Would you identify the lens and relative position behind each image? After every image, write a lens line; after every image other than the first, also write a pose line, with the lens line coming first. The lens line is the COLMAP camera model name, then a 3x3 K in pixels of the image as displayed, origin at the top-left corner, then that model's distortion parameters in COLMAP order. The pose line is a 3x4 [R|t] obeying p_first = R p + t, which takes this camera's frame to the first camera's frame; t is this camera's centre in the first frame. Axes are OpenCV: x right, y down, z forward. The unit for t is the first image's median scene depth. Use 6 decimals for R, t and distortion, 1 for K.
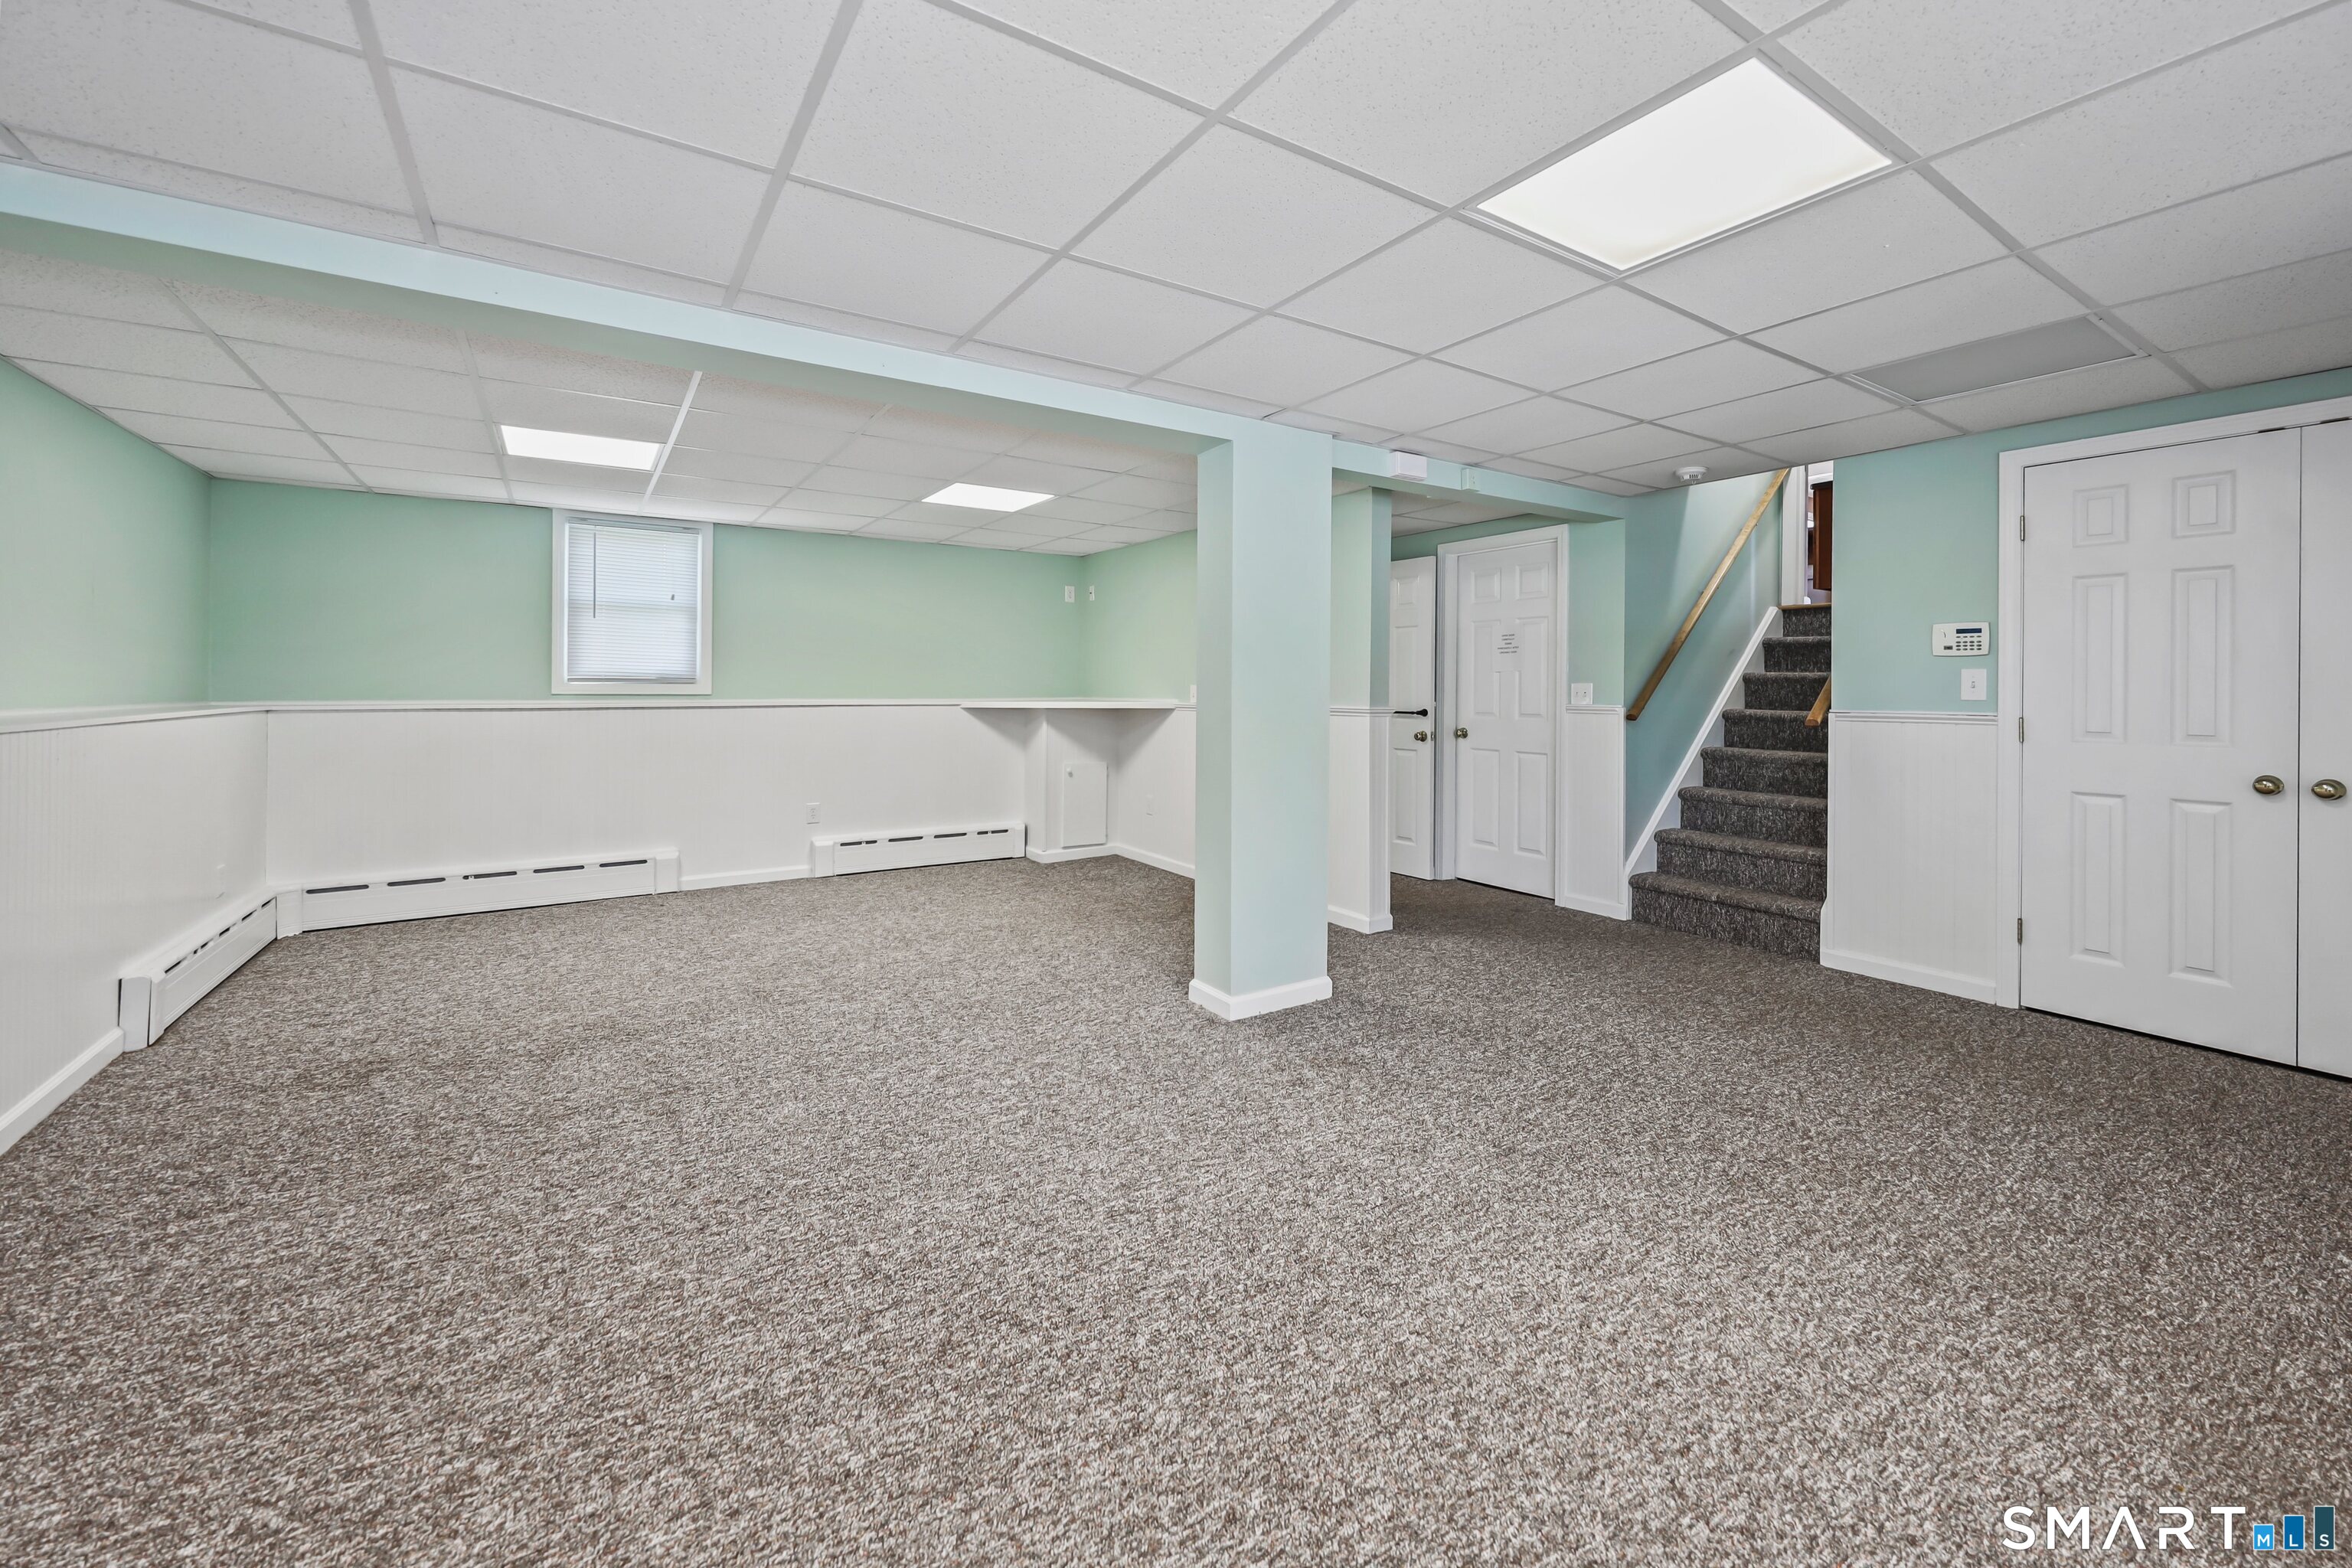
lens RADIAL K [[903.8, 0, 1176.0], [0, 903.8, 784.0], [0, 0, 1]] dist [0.001200, -0.000148]
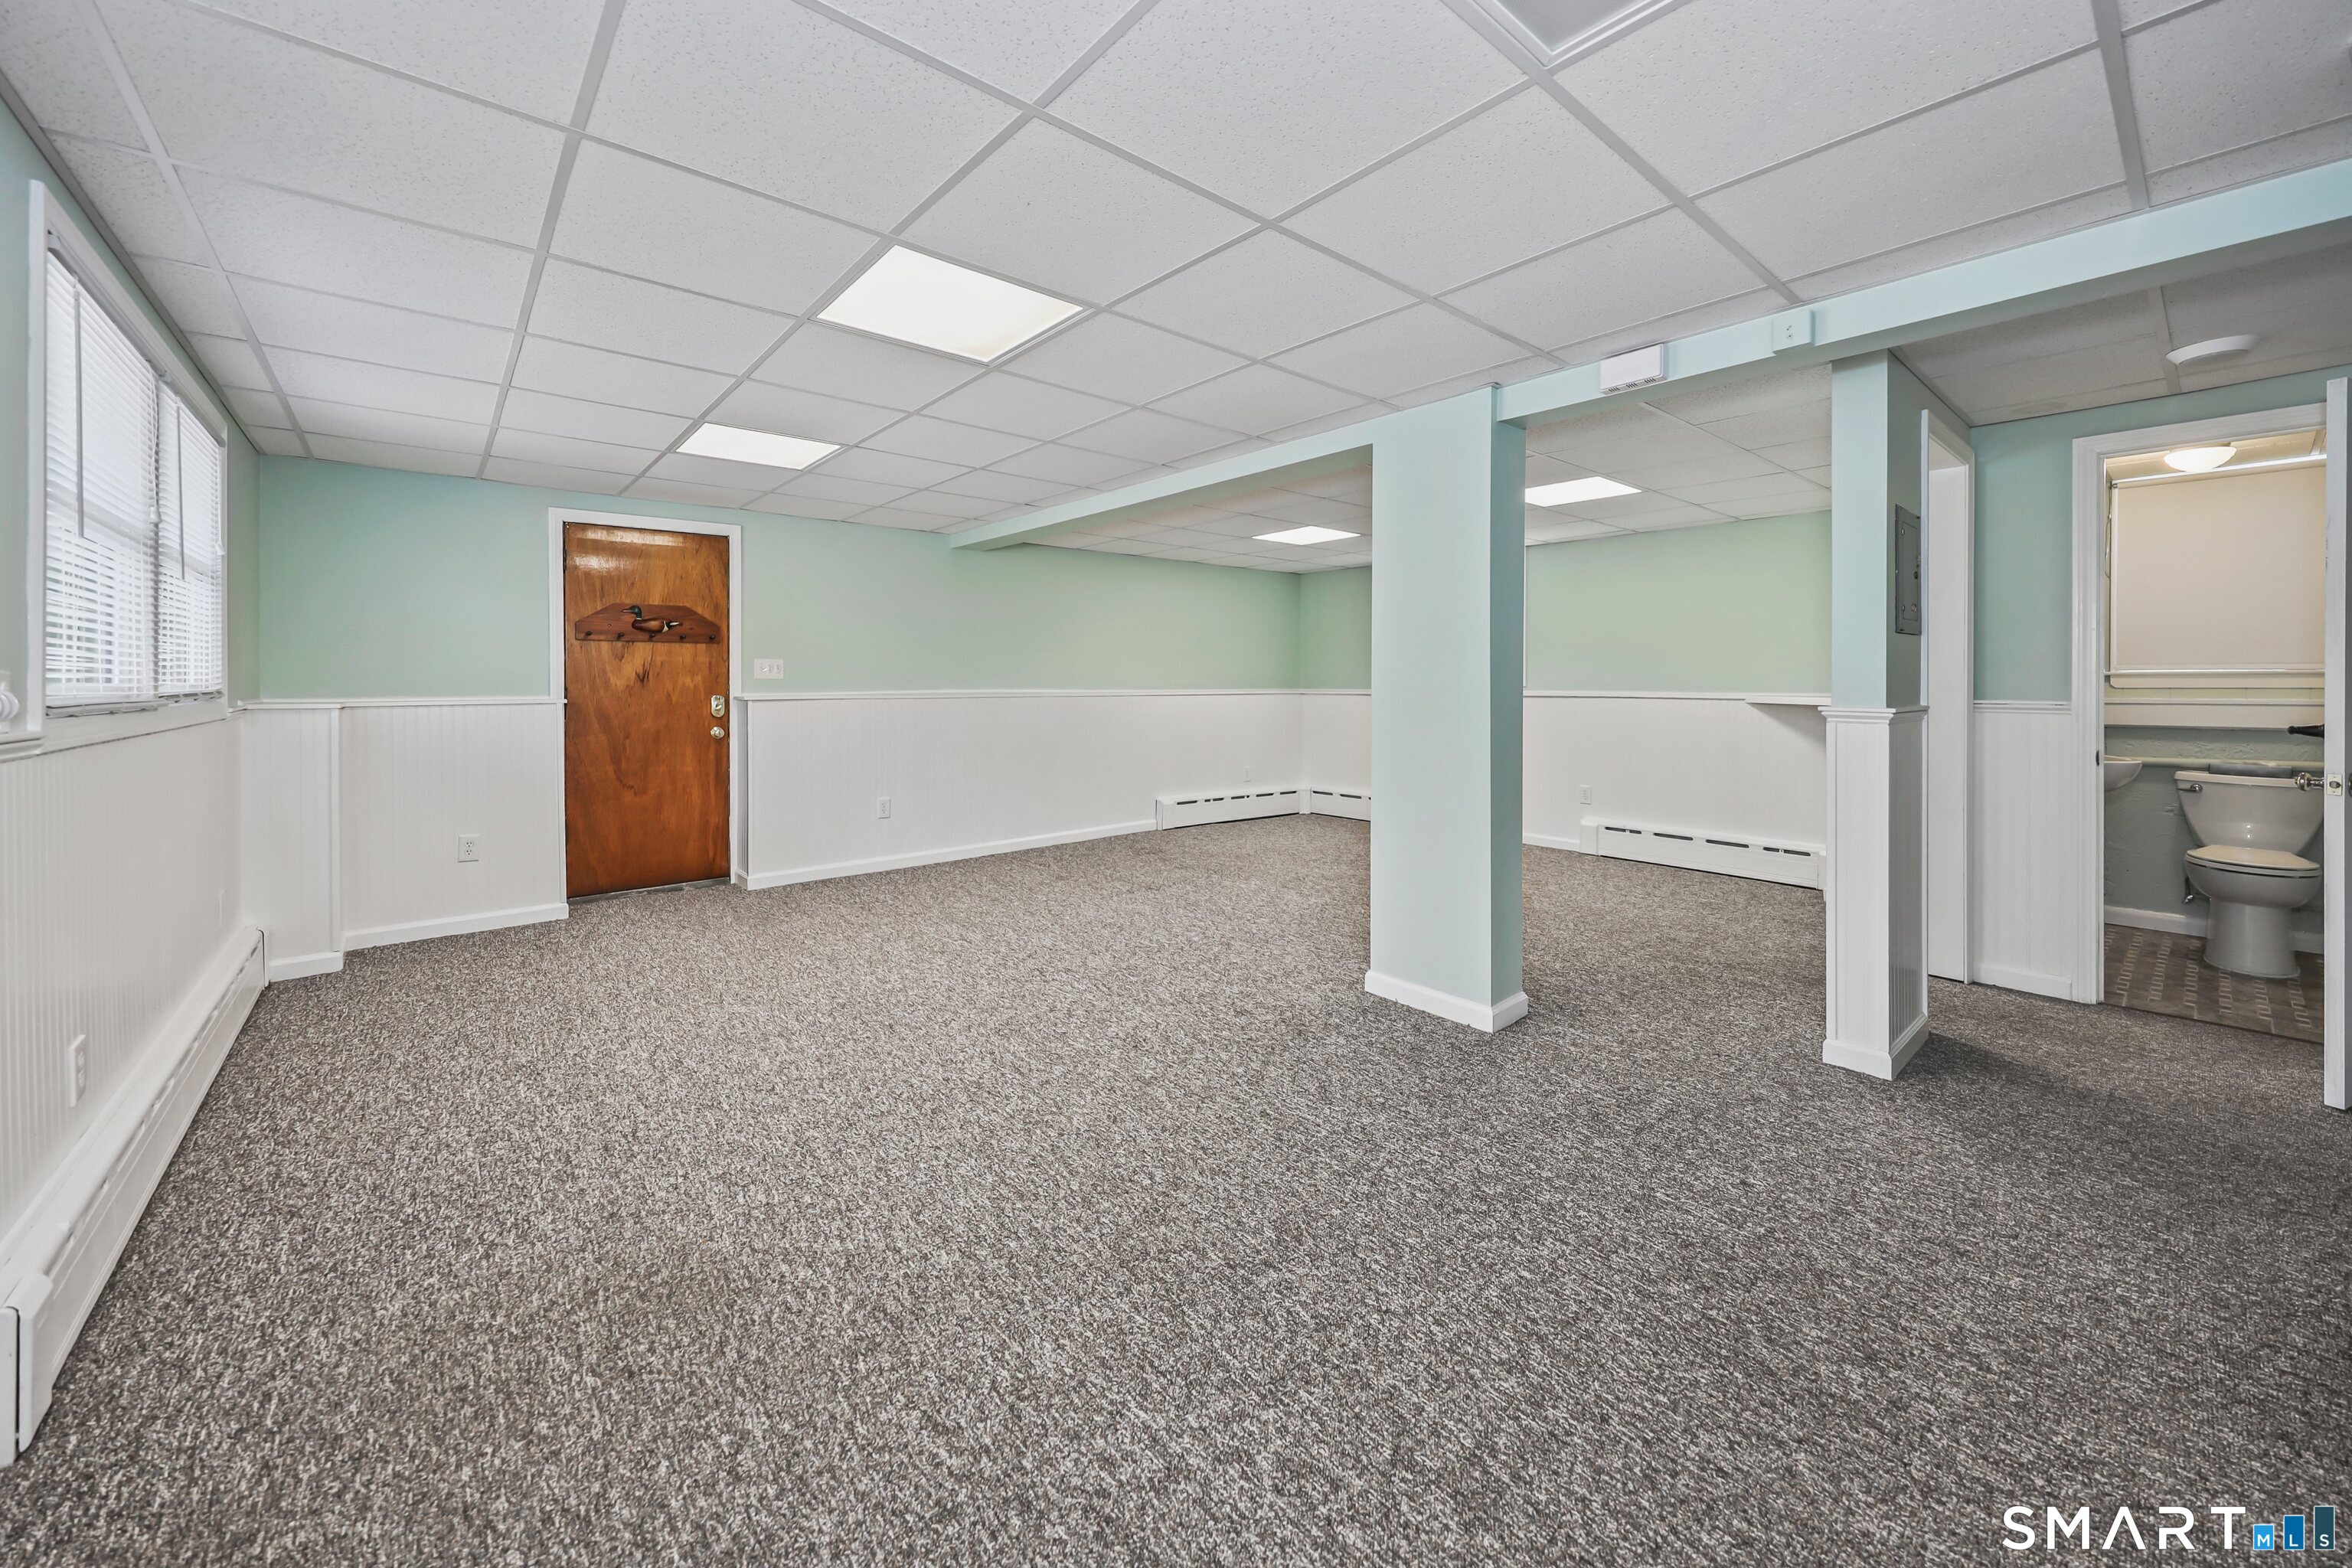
lens RADIAL K [[903.8, 0, 1176.0], [0, 903.8, 784.0], [0, 0, 1]] dist [0.001200, -0.000148]
pose [[0.123615, 0.109440, -0.986277, 1.172005], [-0.107438, 0.989533, 0.096335, -0.061695], [0.986497, 0.094055, 0.134080, 0.687446]]
